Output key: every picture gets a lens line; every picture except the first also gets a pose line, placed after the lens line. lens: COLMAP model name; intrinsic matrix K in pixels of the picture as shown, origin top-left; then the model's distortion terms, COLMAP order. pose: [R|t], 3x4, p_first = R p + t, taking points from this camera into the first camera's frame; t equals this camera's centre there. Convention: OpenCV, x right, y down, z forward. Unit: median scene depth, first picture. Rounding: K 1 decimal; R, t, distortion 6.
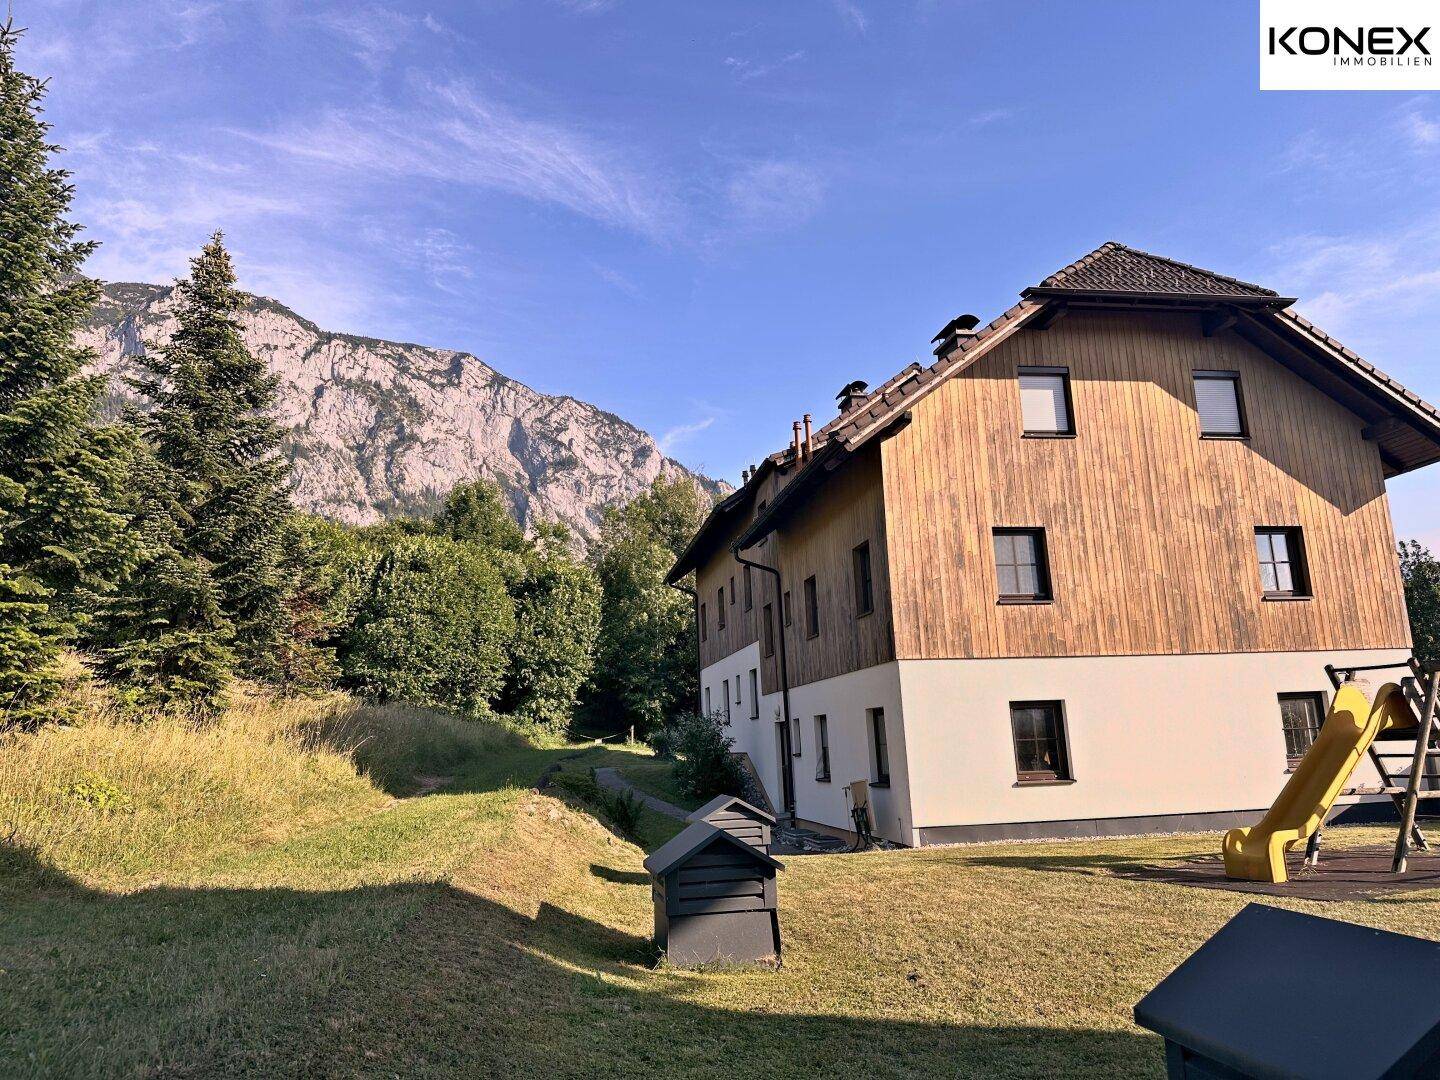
lens RADIAL K [[982.0, 0, 754.0], [0, 982.0, 540.8], [0, 0, 1]] dist [0.030768, -0.056877]
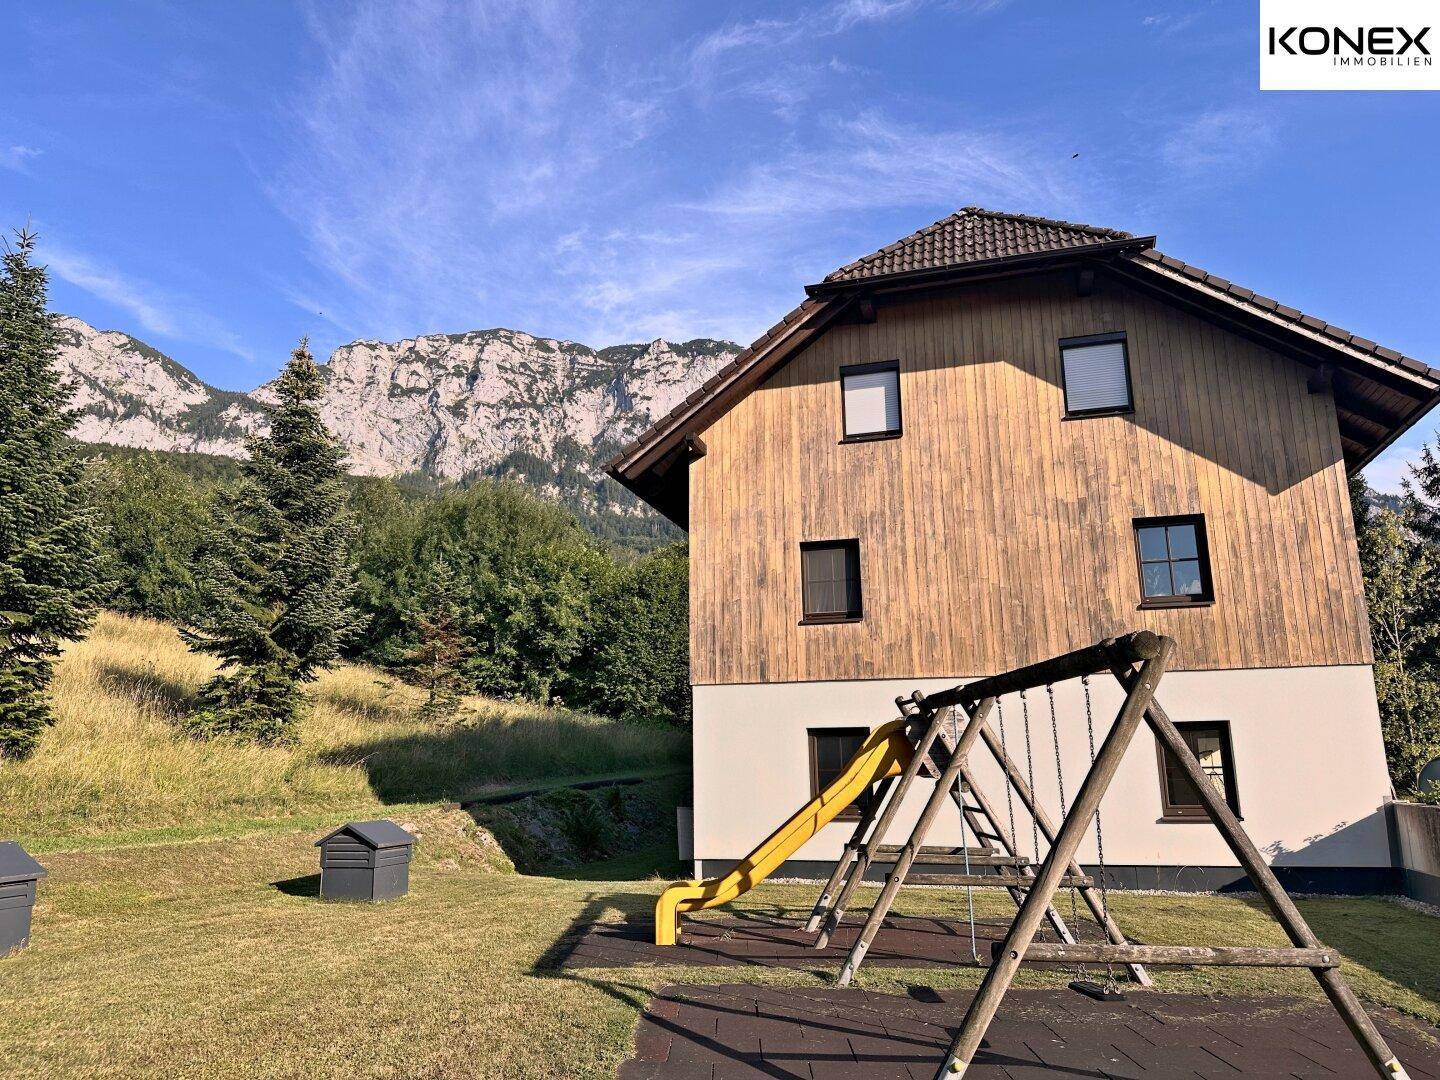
lens RADIAL K [[965.1, 0, 720.0], [0, 965.1, 540.0], [0, 0, 1]] dist [0.025953, -0.021484]
pose [[0.906884, -0.067573, -0.415927, 0.542433], [0.061659, 0.997714, -0.027652, 0.004313], [0.416844, -0.000568, 0.908978, 0.124322]]
